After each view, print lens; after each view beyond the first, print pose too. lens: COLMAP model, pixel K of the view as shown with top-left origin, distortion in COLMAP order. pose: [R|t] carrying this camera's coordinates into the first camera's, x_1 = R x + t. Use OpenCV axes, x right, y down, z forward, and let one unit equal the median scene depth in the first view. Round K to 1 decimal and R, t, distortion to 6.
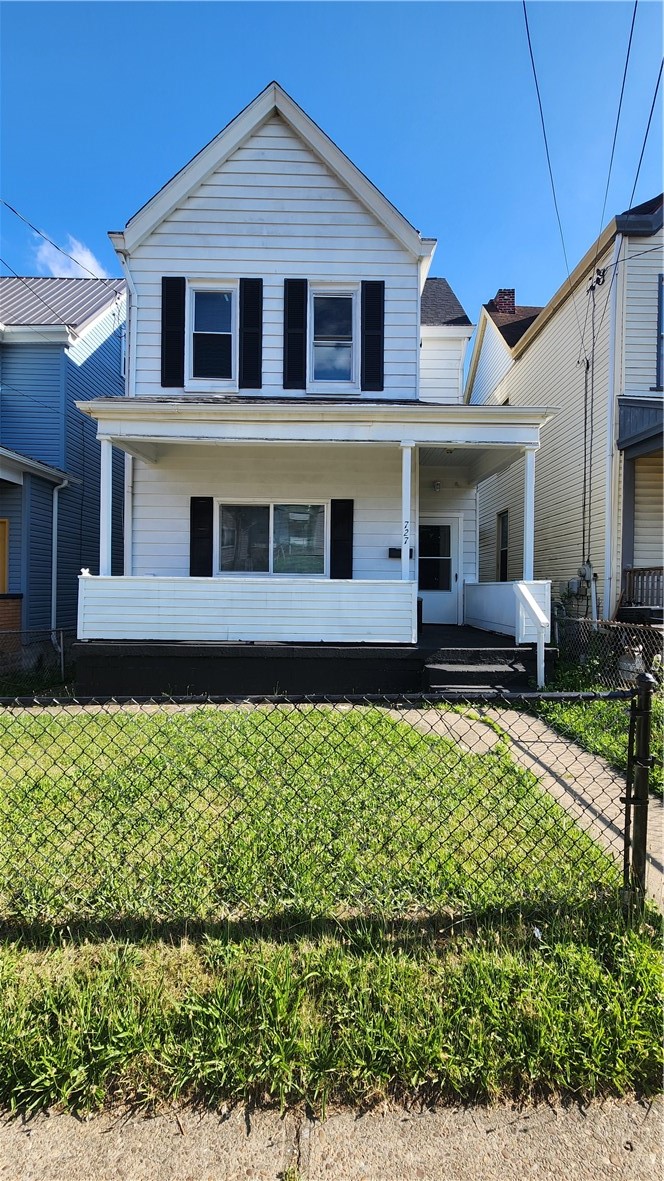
lens RADIAL K [[465.8, 0, 333.3], [0, 465.8, 587.2], [0, 0, 1]] dist [0.000446, 0.000603]
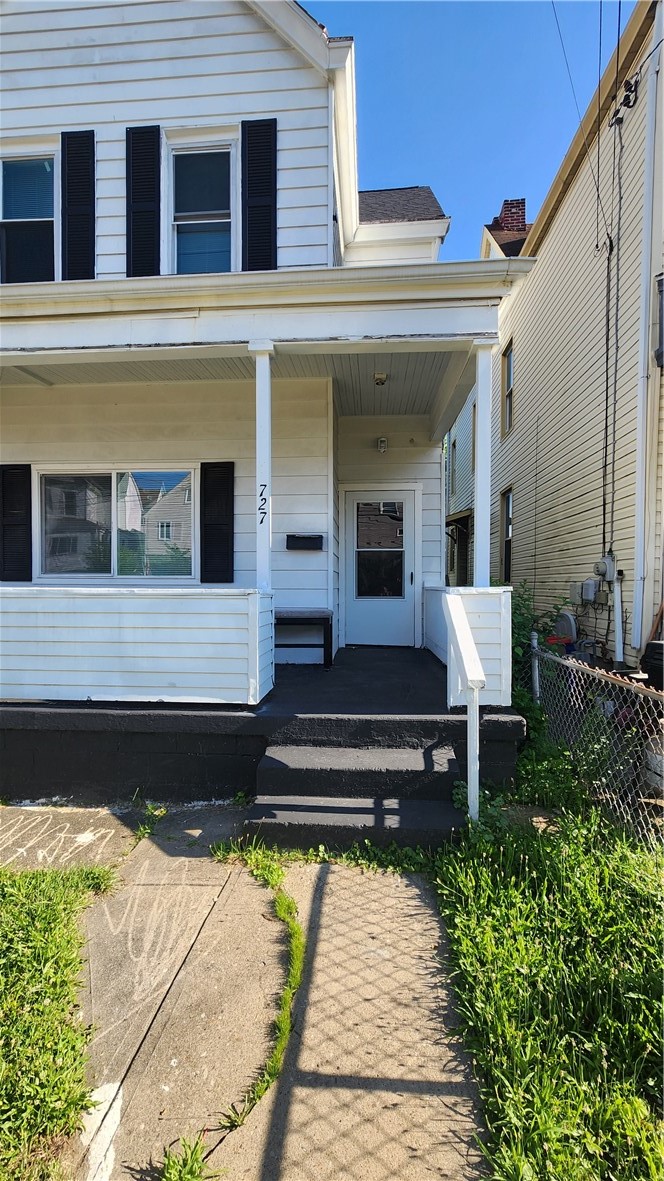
lens RADIAL K [[465.8, 0, 335.2], [0, 465.8, 593.5], [0, 0, 1]] dist [0.000446, 0.000603]
pose [[0.996878, -0.007593, -0.078590, 0.235780], [0.009082, 0.999786, 0.018608, -0.014008], [0.078432, -0.019264, 0.996733, 0.352728]]
